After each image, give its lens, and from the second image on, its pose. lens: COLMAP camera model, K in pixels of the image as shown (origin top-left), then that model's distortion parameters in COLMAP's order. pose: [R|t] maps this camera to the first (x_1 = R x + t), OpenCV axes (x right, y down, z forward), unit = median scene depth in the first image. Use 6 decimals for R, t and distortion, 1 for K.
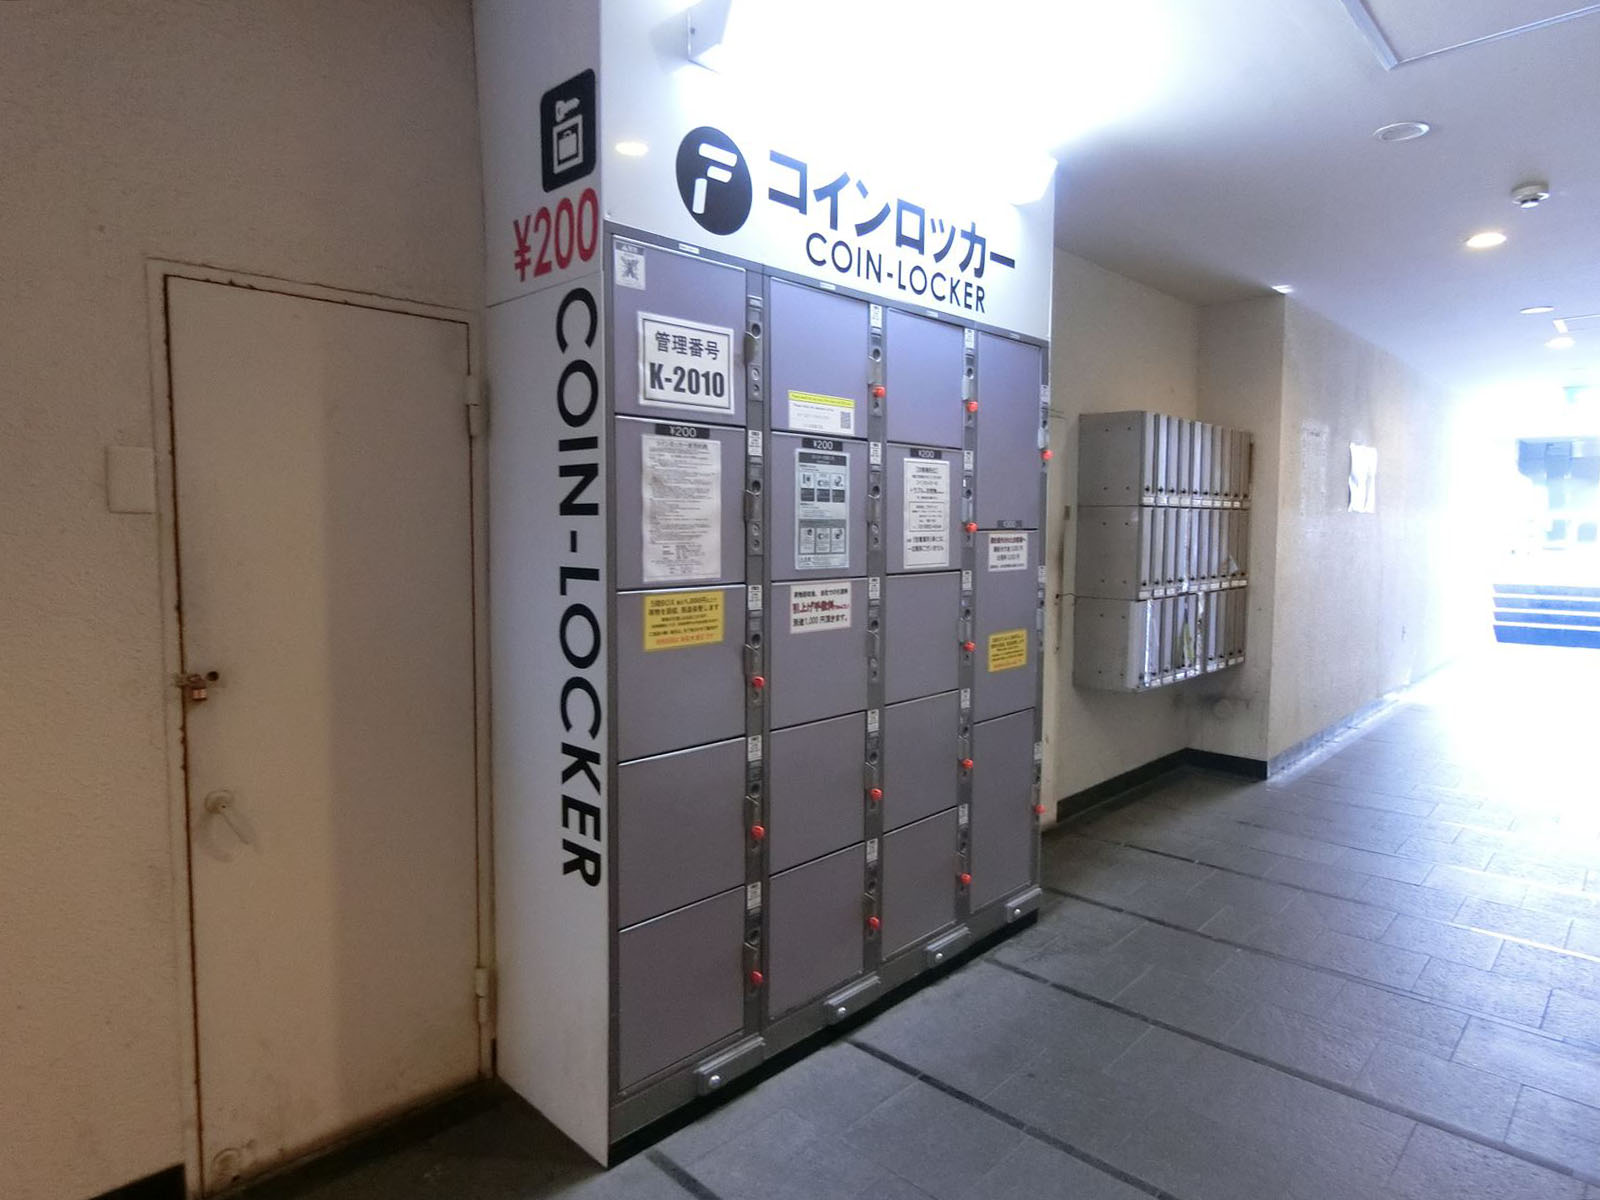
lens RADIAL K [[912.3, 0, 799.4], [0, 912.3, 596.3], [0, 0, 1]] dist [-0.019402, -0.001241]
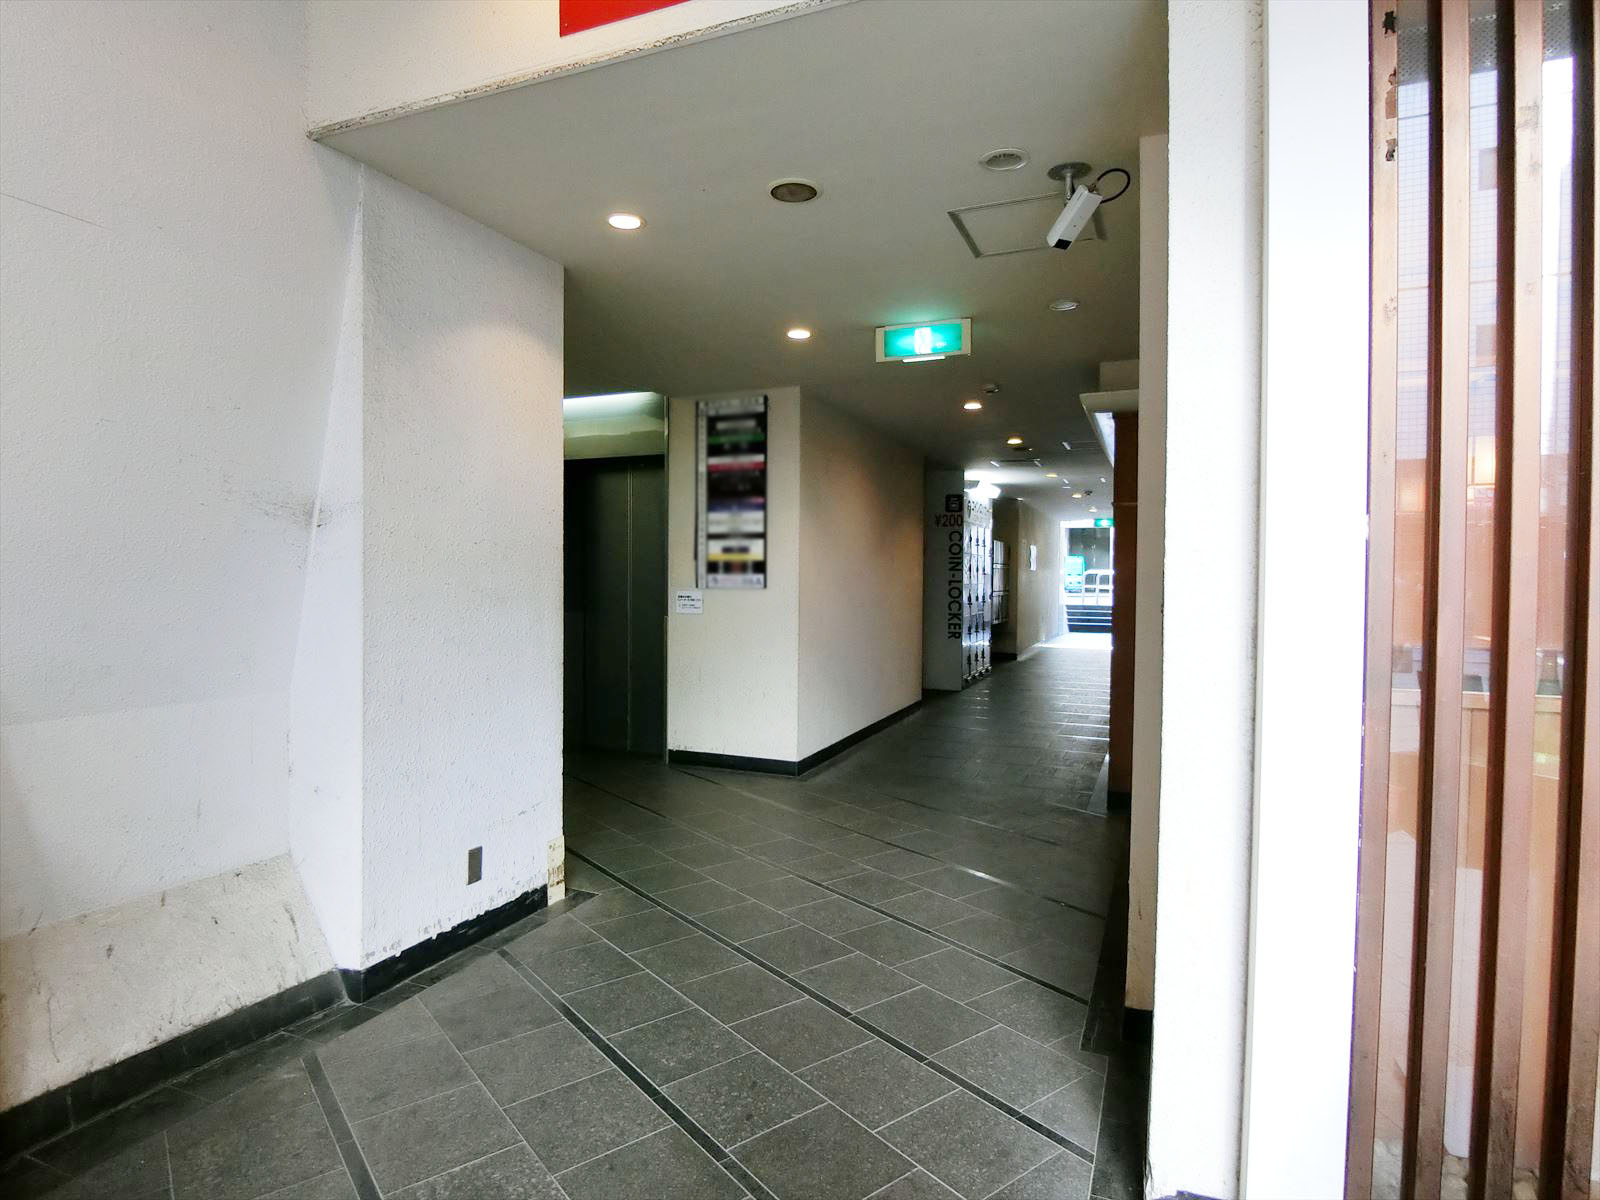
lens RADIAL K [[912.3, 0, 798.2], [0, 912.3, 598.3], [0, 0, 1]] dist [-0.019402, -0.001241]
pose [[0.923637, 0.001736, 0.383264, -1.310232], [0.017203, 0.998794, -0.045983, 0.127127], [-0.382881, 0.049065, 0.922494, -1.510100]]
